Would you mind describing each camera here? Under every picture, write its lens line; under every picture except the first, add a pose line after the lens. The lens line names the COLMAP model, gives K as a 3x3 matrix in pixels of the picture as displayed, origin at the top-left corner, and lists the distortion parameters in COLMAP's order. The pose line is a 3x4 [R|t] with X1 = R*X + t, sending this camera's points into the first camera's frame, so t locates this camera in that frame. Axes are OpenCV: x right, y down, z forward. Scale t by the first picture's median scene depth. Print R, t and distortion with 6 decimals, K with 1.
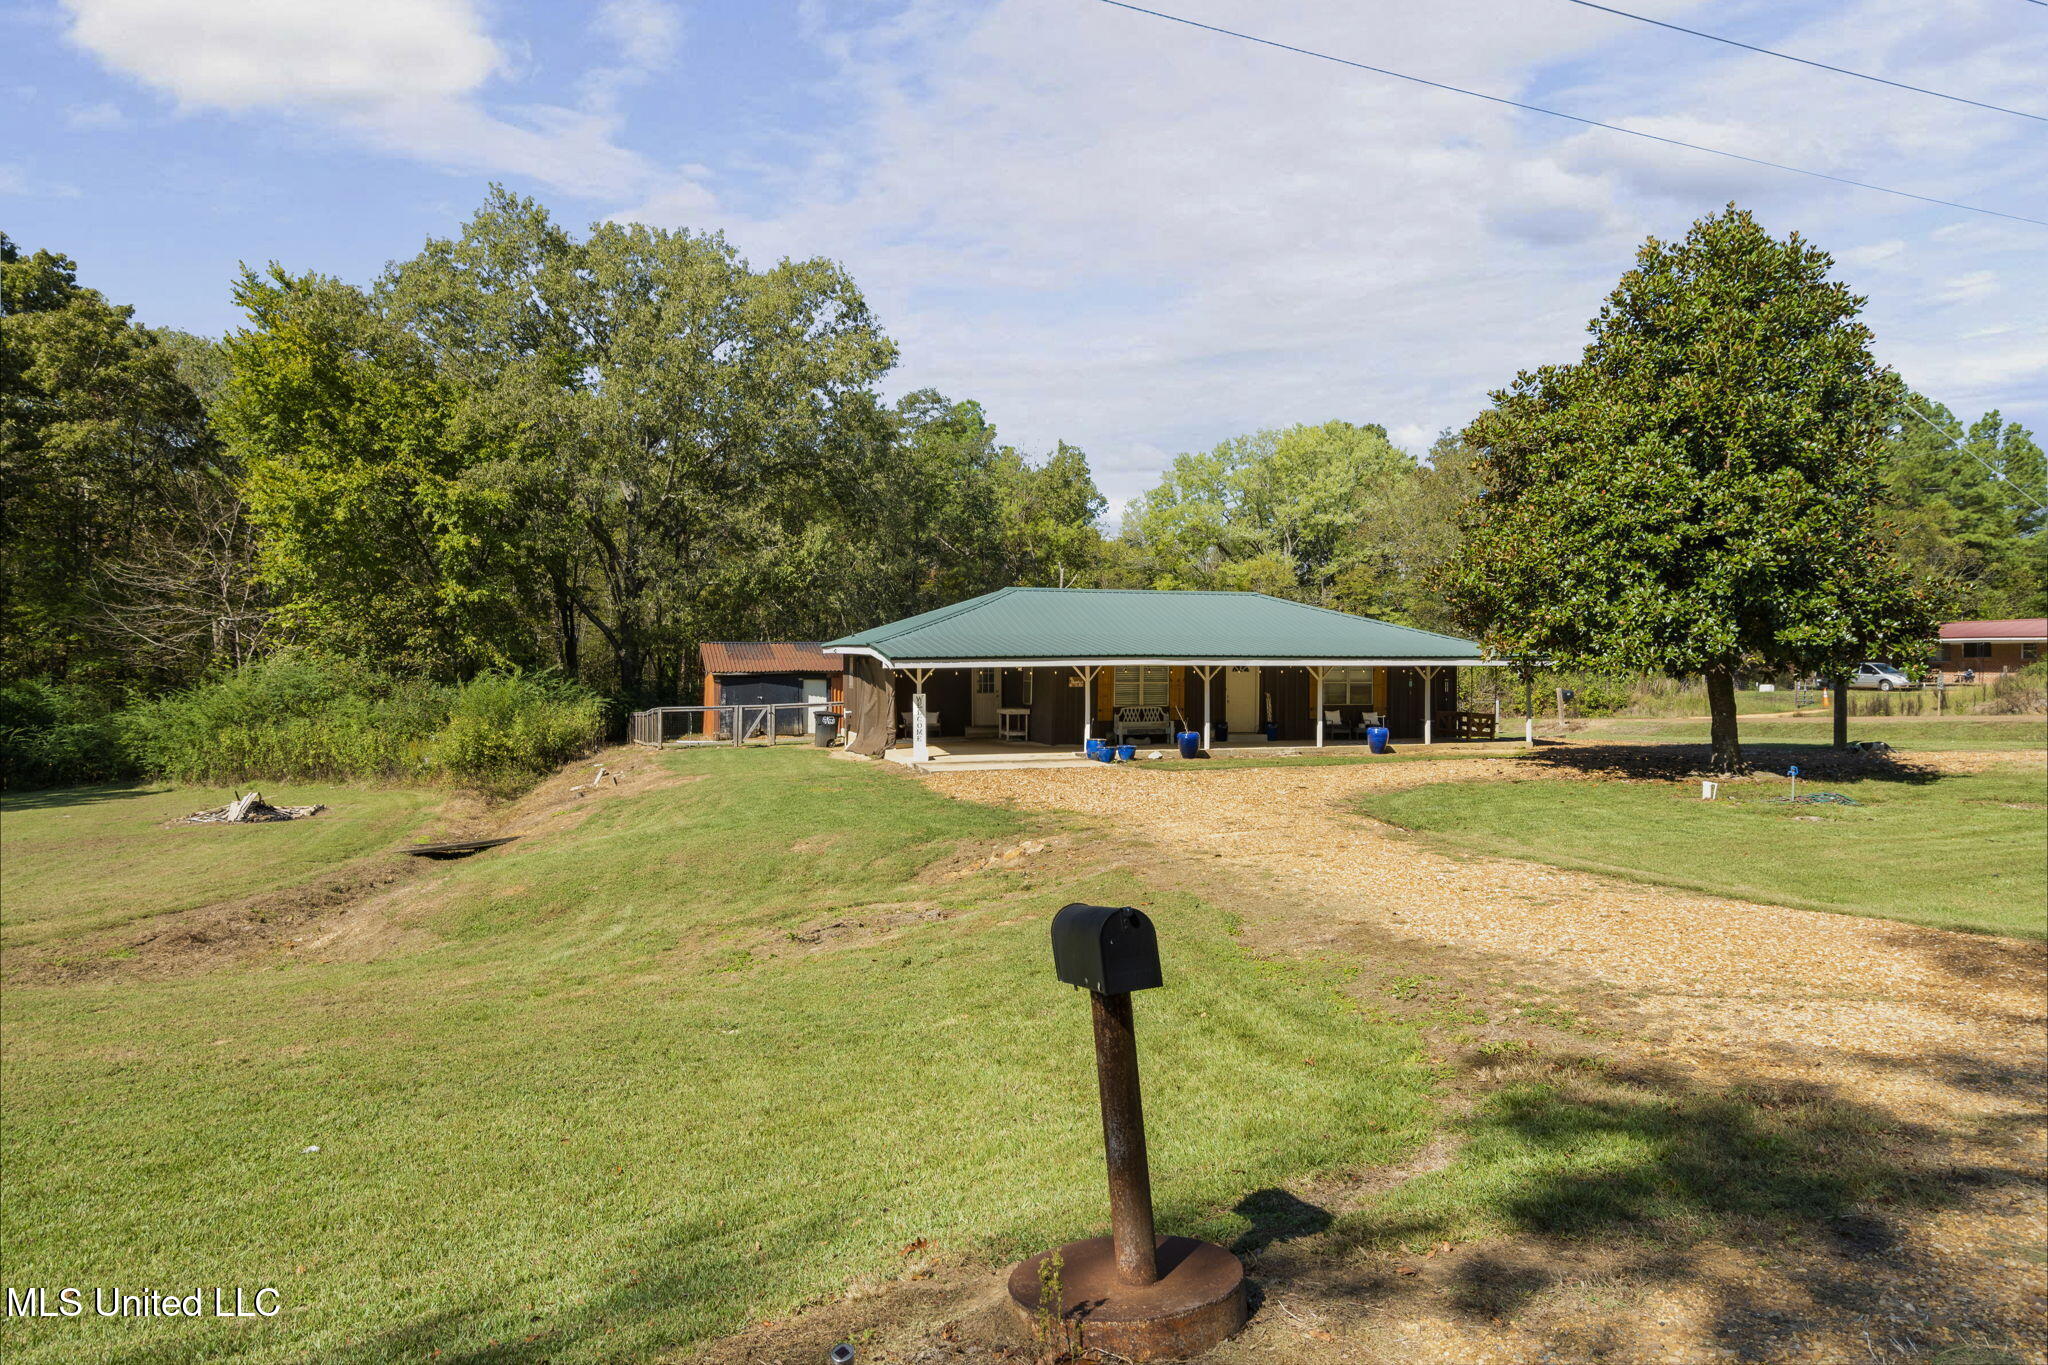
lens RADIAL K [[1106.4, 0, 1024.0], [0, 1106.4, 682.5], [0, 0, 1]] dist [-0.002723, -0.000618]
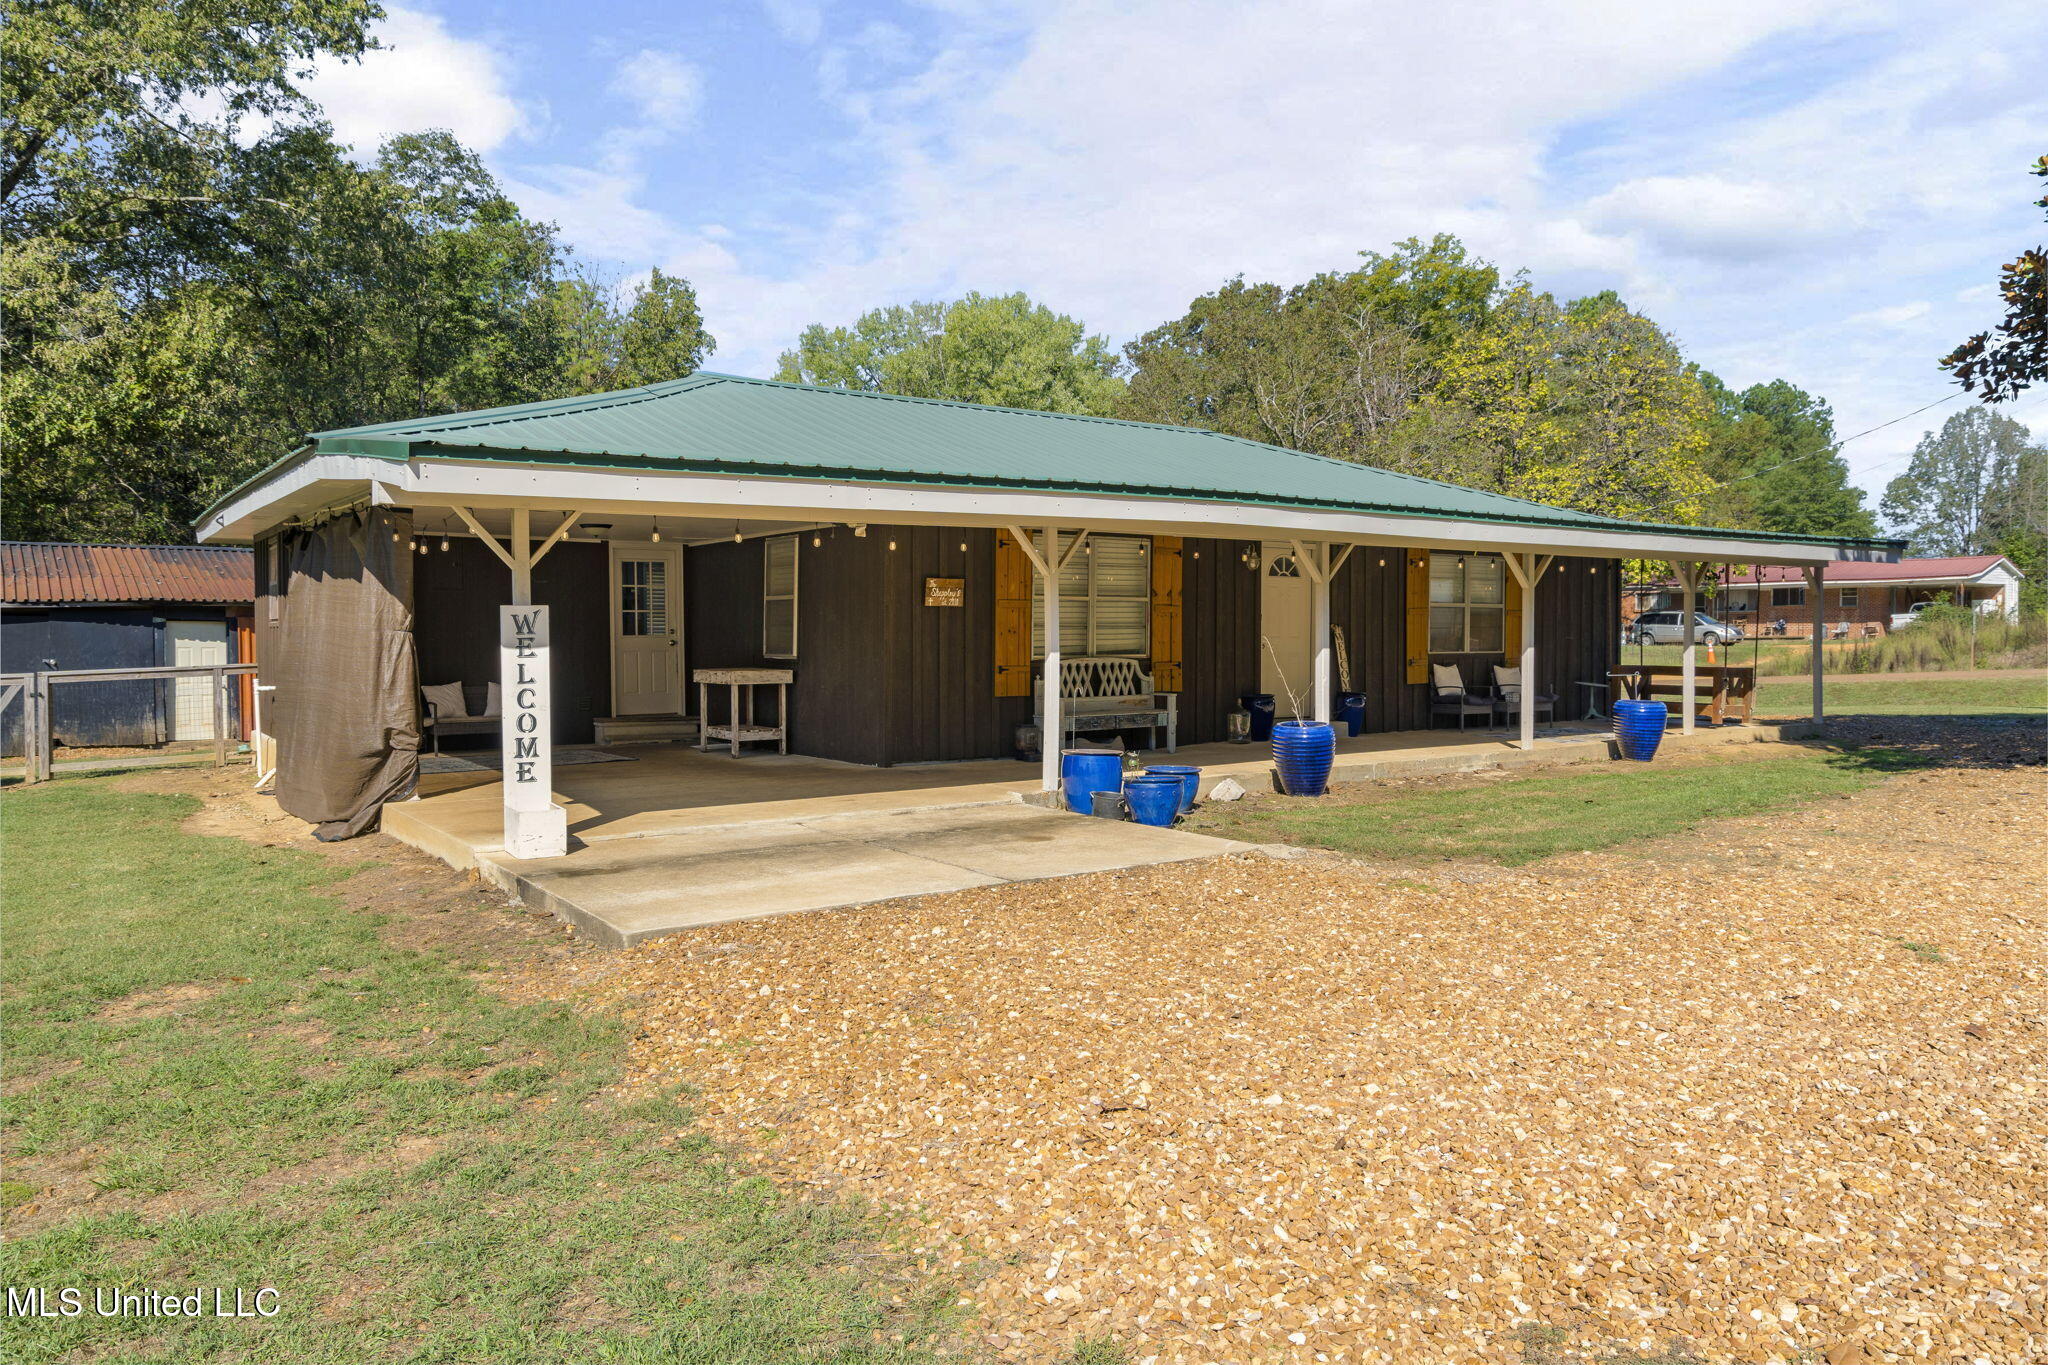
lens RADIAL K [[1375.4, 0, 1024.1], [0, 1375.4, 641.6], [0, 0, 1]] dist [-0.001232, -0.000105]
pose [[0.946634, -0.006232, 0.322250, -0.045544], [0.008834, 0.999939, -0.006612, 0.011647], [-0.322189, 0.009106, 0.946632, 0.338041]]
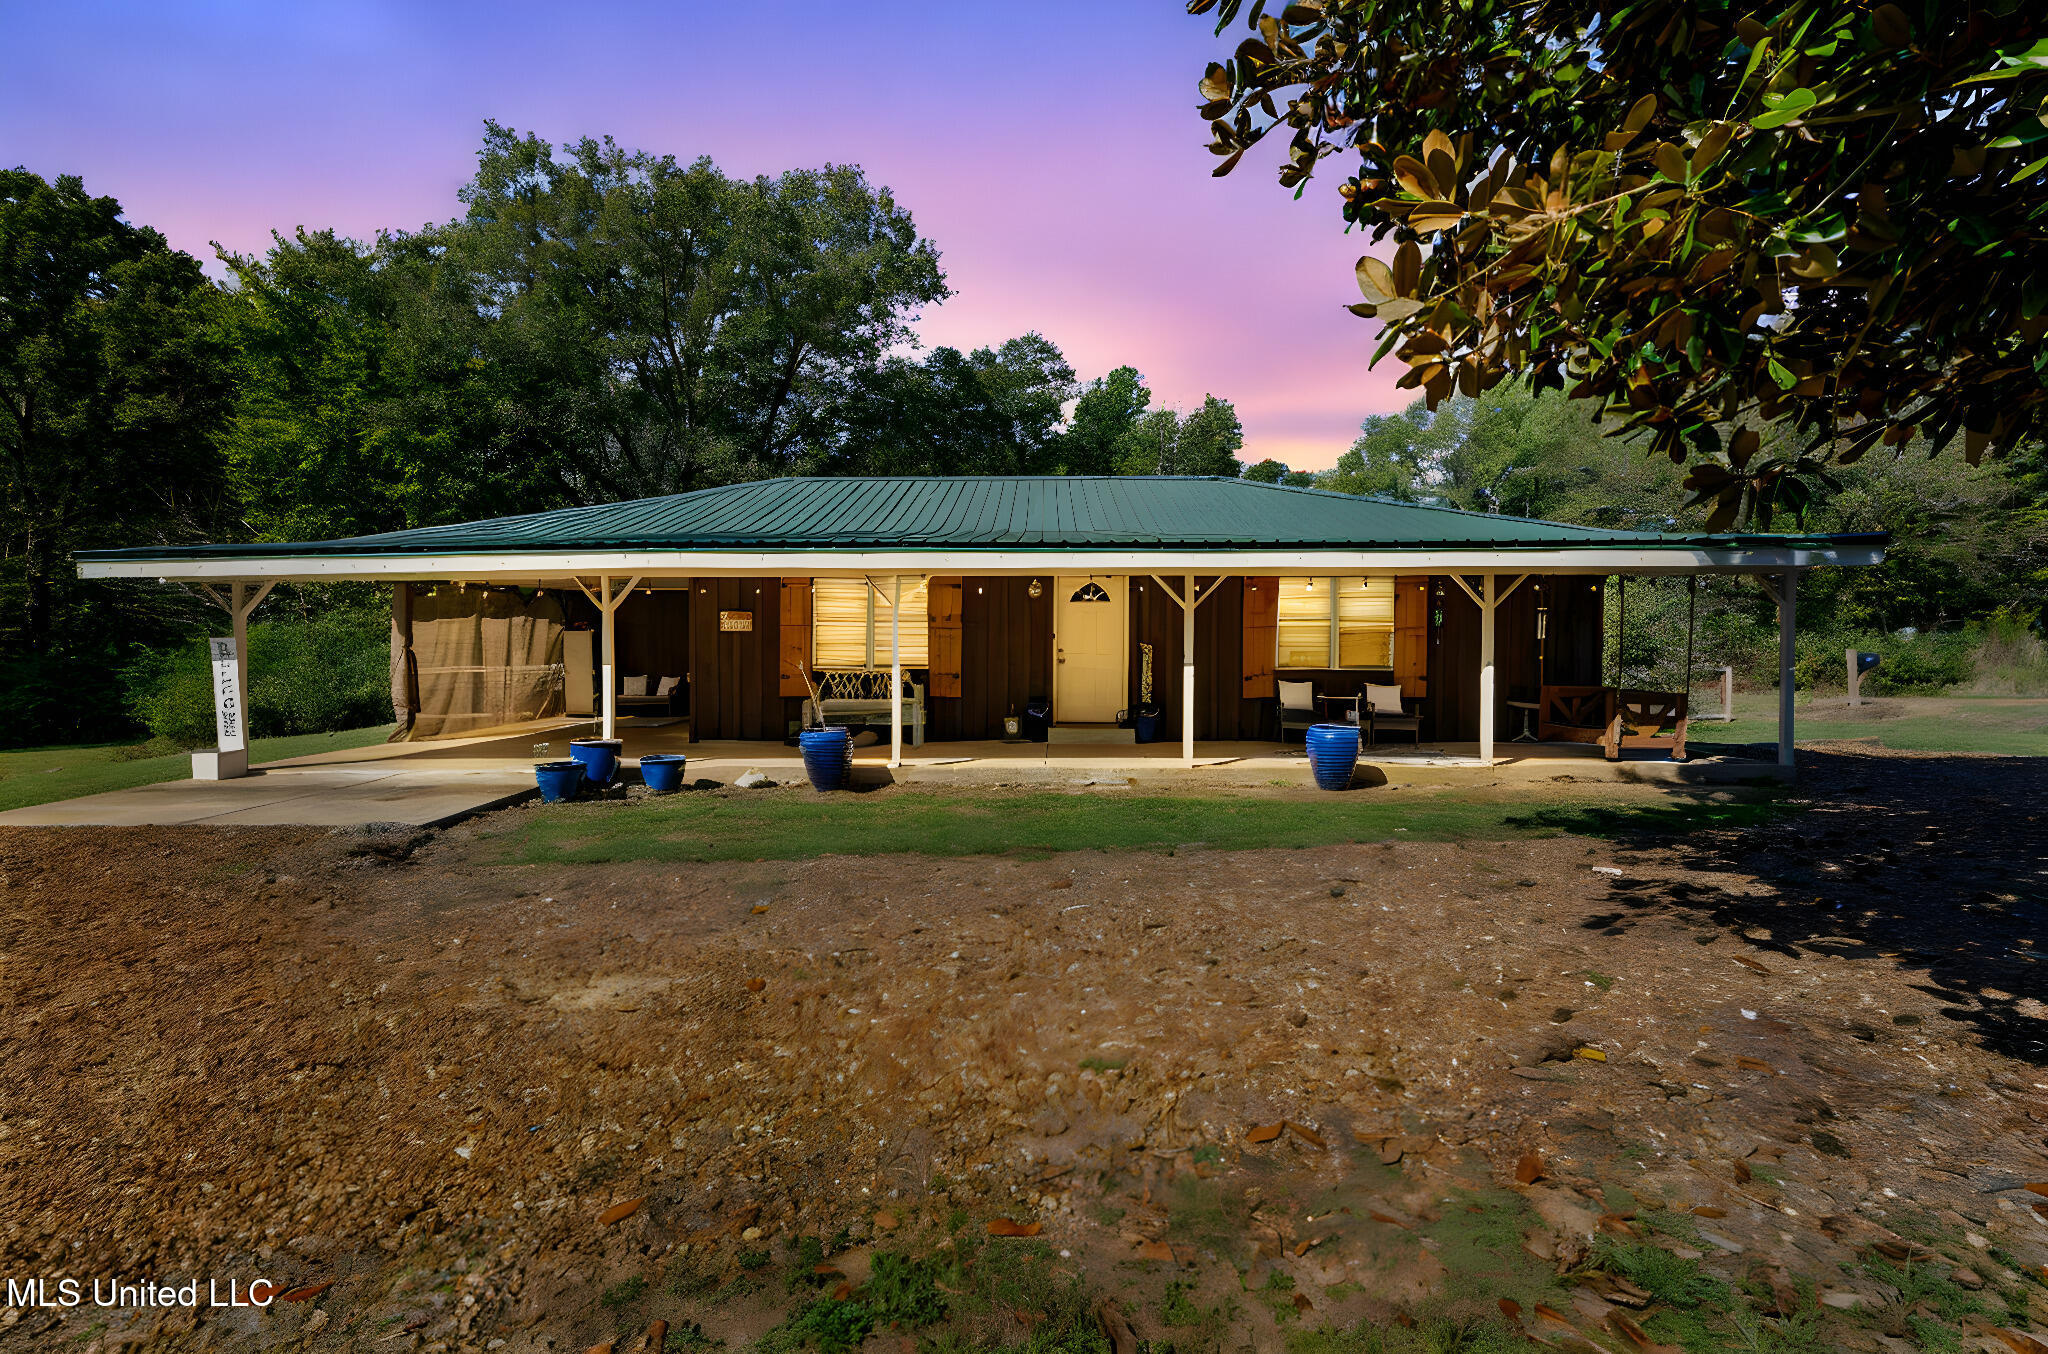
lens RADIAL K [[942.2, 0, 1031.7], [0, 942.2, 652.2], [0, 0, 1]] dist [0.000822, 0.000202]
pose [[0.967616, -0.001335, -0.252424, 0.175772], [-0.000316, 0.999979, -0.006499, 0.010194], [0.252427, 0.006368, 0.967595, 0.375673]]
